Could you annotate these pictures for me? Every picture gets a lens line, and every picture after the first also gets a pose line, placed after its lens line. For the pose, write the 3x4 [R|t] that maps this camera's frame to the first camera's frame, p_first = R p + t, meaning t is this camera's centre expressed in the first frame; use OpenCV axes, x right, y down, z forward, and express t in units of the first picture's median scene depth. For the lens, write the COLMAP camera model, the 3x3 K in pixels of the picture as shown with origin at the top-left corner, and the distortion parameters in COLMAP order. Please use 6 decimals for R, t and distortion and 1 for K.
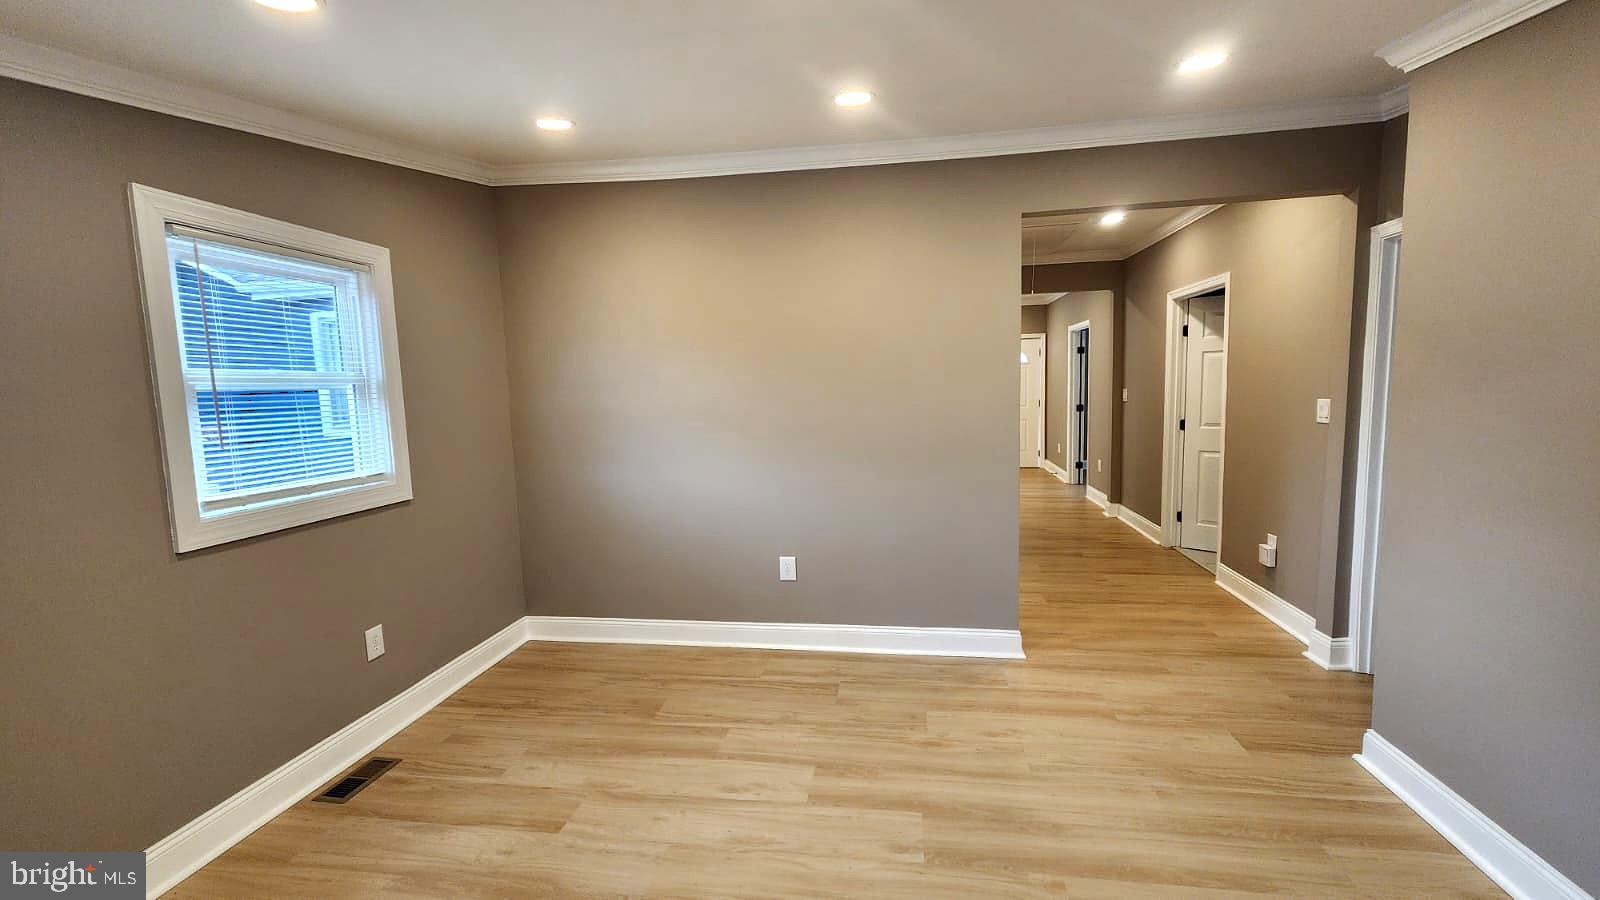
lens RADIAL K [[655.5, 0, 794.8], [0, 655.5, 453.0], [0, 0, 1]] dist [0.000048, 0.000116]
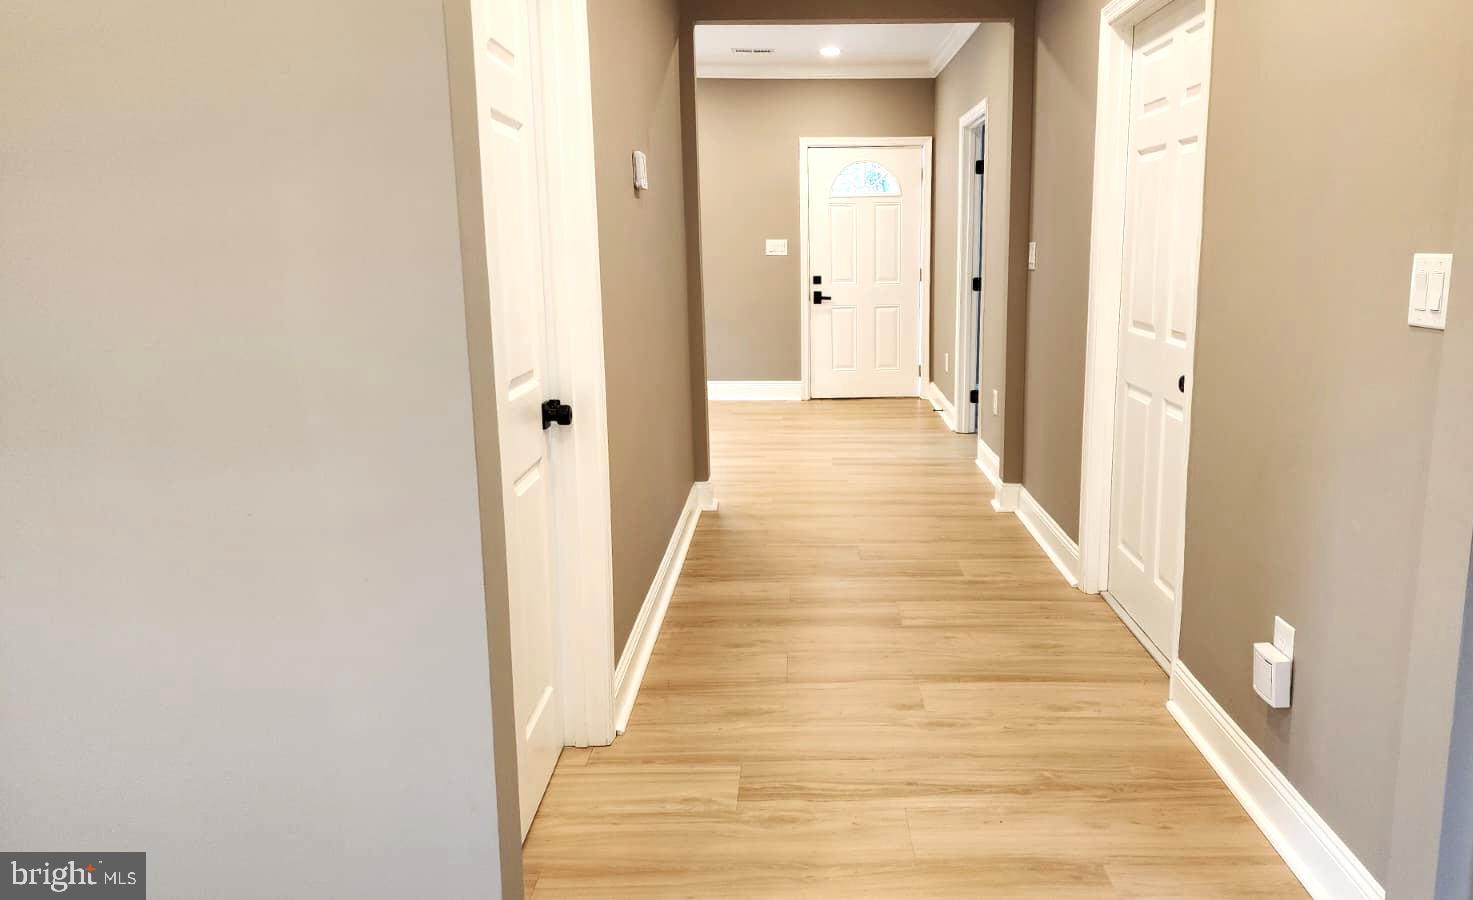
lens RADIAL K [[1072.6, 0, 790.4], [0, 1072.6, 441.2], [0, 0, 1]] dist [0.058981, -0.001321]
pose [[0.986248, -0.013637, 0.164710, 0.204854], [0.000726, 0.996938, 0.078191, -0.016490], [-0.165271, -0.076996, 0.983238, 0.260474]]
